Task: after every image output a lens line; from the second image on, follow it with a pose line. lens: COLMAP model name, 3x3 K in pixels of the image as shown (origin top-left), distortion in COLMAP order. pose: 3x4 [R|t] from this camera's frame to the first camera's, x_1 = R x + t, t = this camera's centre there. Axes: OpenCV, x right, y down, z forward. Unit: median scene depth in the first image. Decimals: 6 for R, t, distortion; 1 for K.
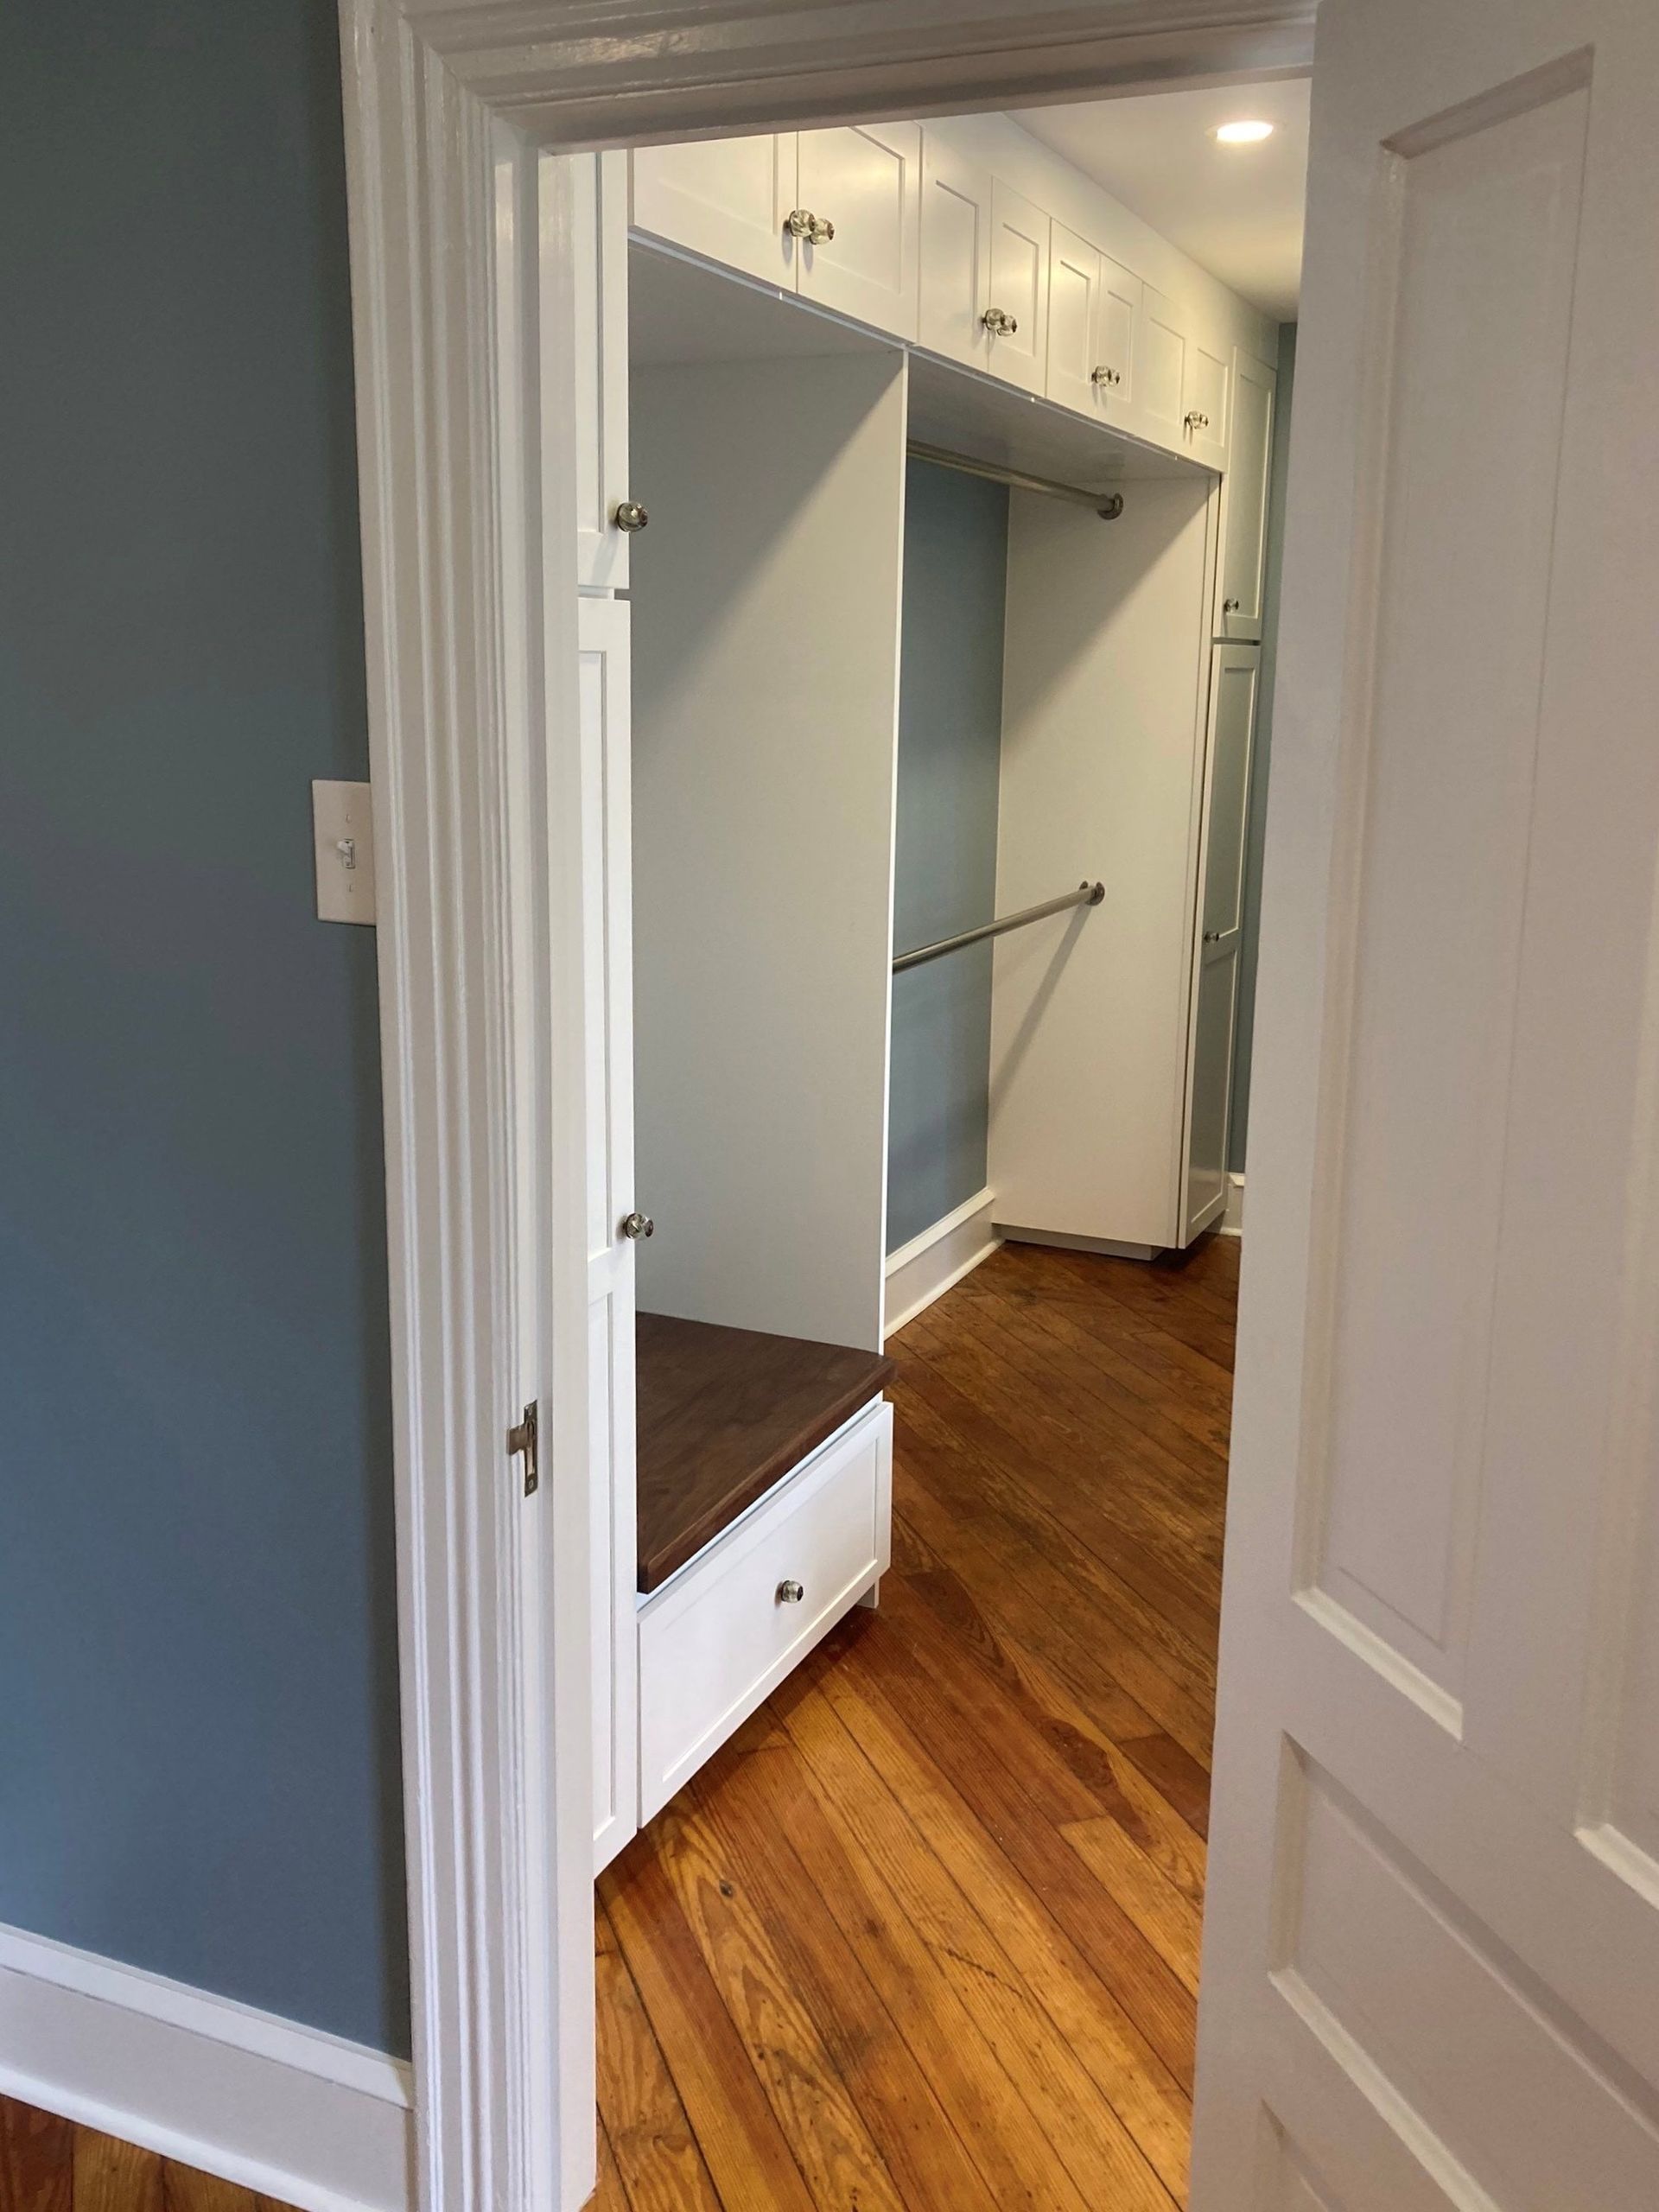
lens RADIAL K [[1926.8, 0, 829.5], [0, 1926.8, 1106.0], [0, 0, 1]] dist [-0.004043, 0.002336]
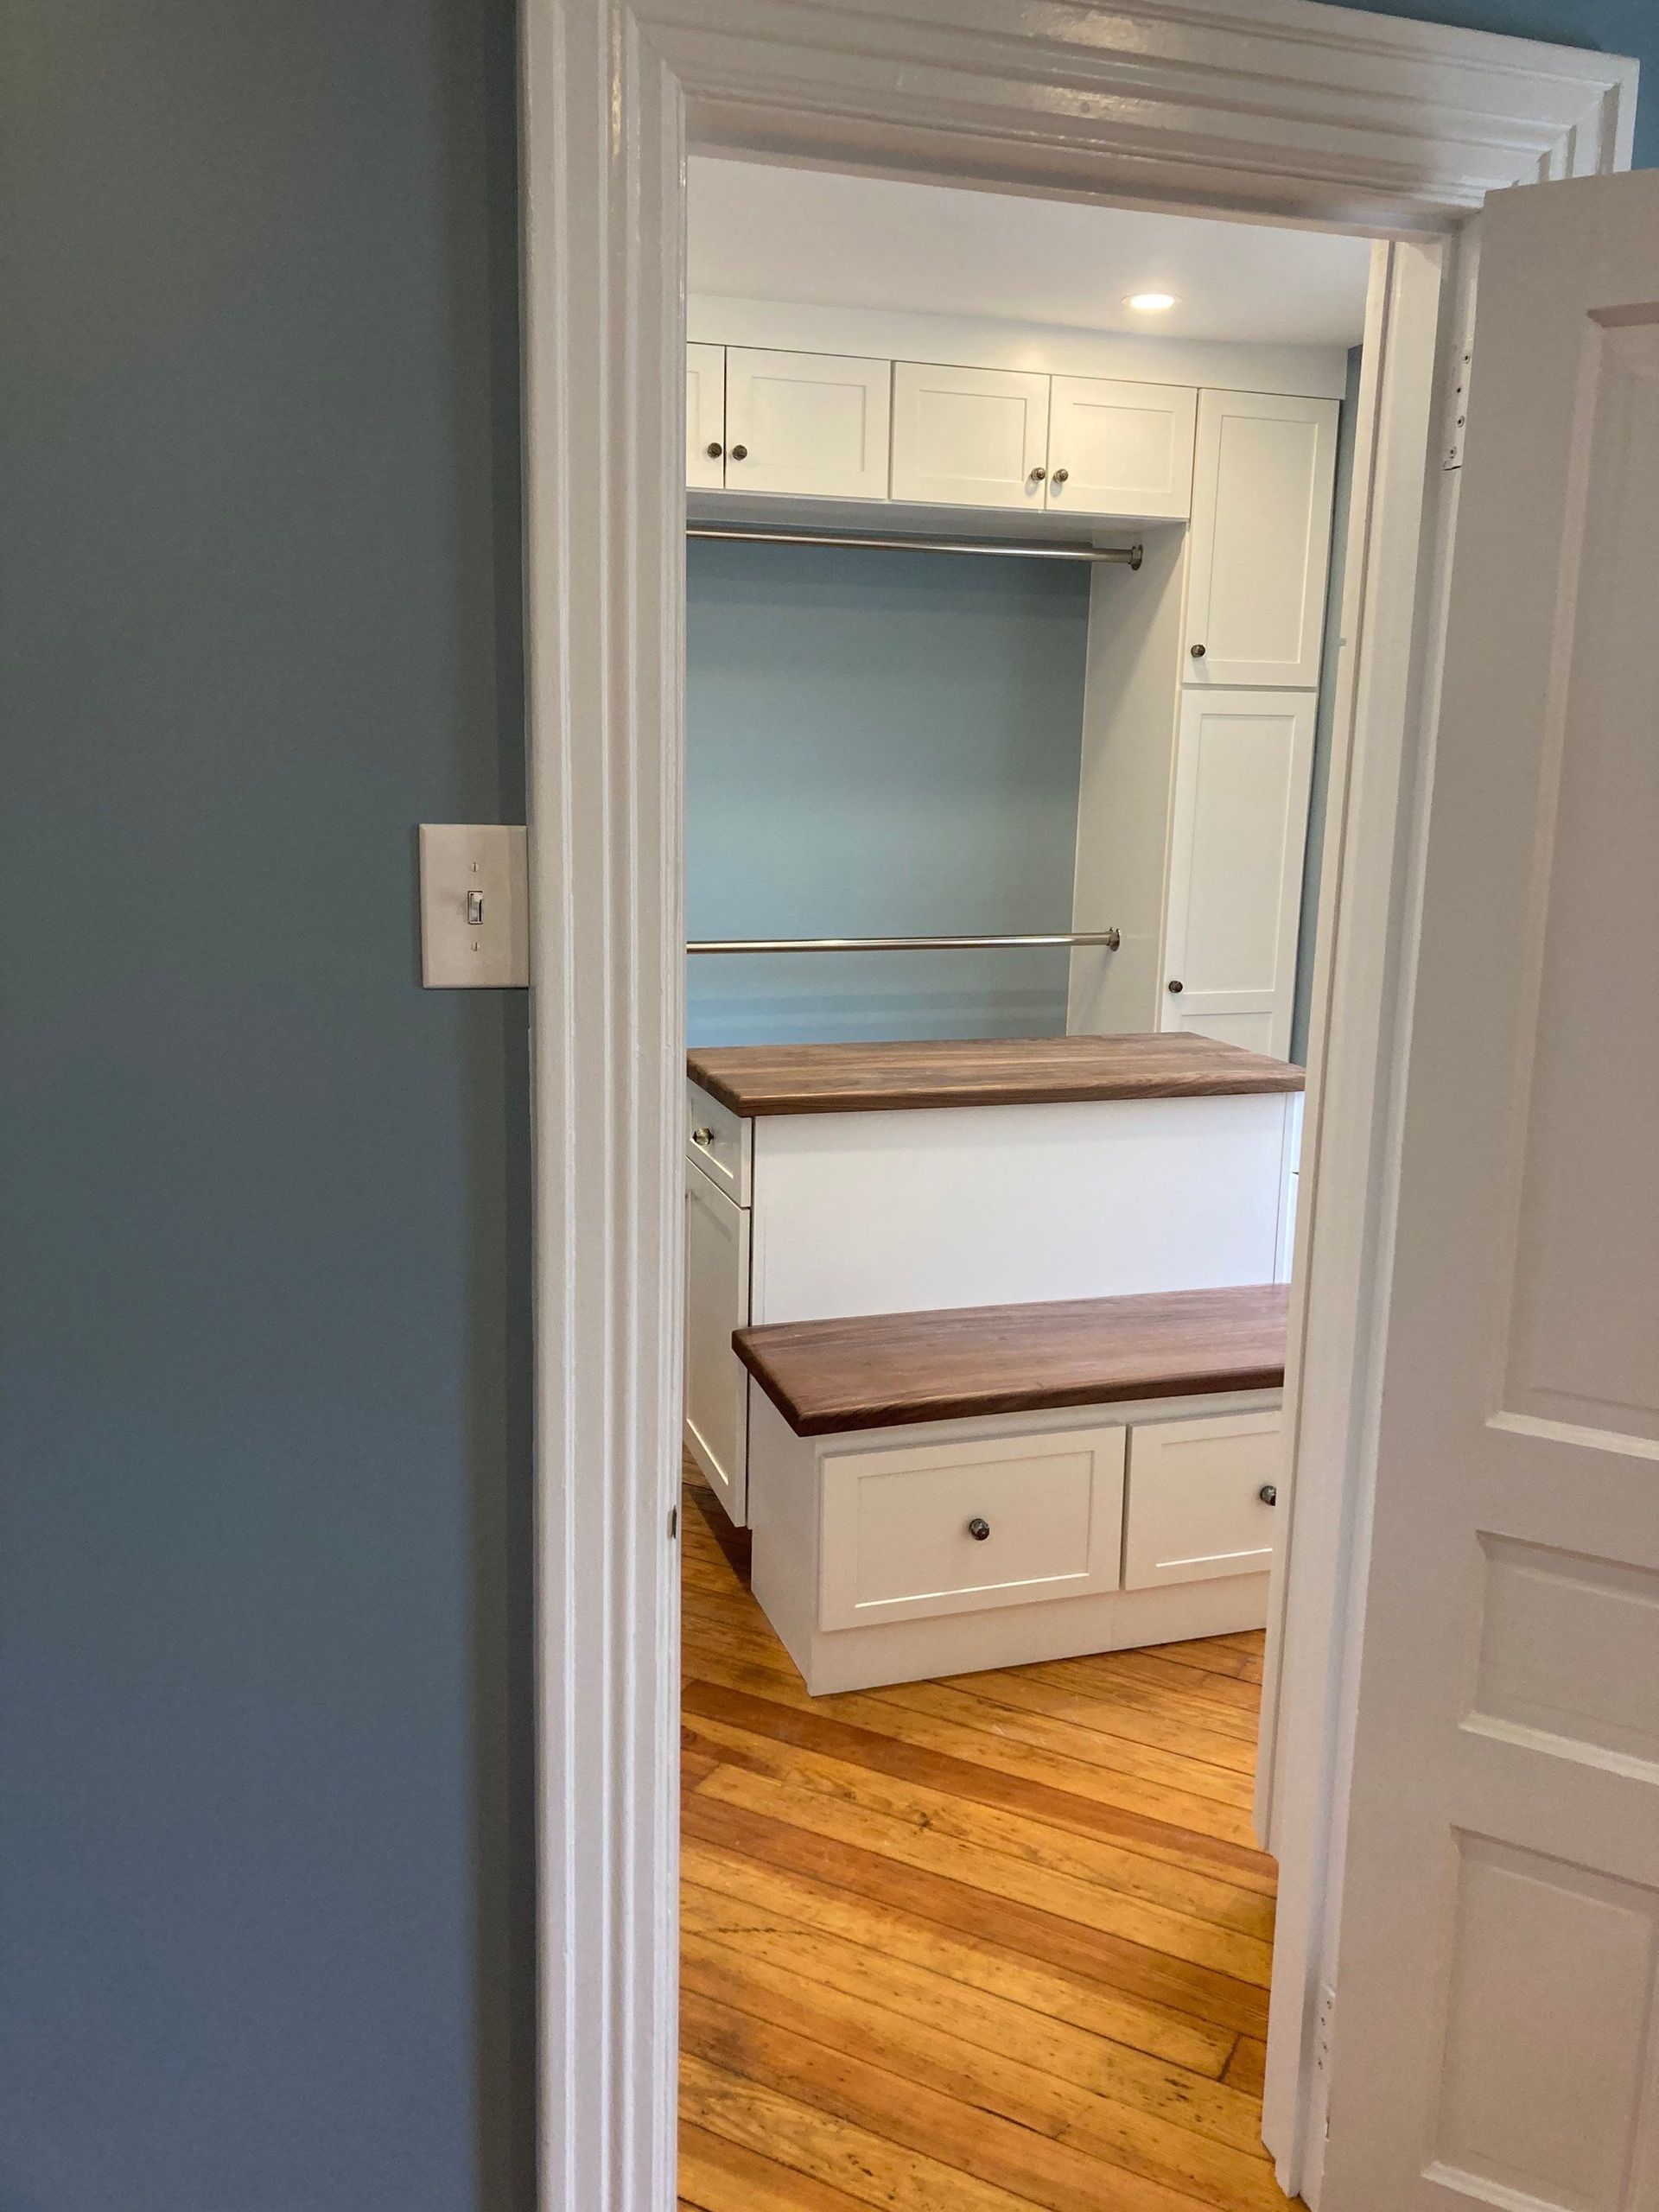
lens RADIAL K [[1818.4, 0, 829.5], [0, 1818.4, 1106.0], [0, 0, 1]] dist [0.023894, 0.012453]
pose [[0.738491, -0.140803, 0.659398, -0.536592], [0.142191, 0.988481, 0.051827, -0.049036], [-0.659100, 0.055487, 0.750006, 0.216777]]
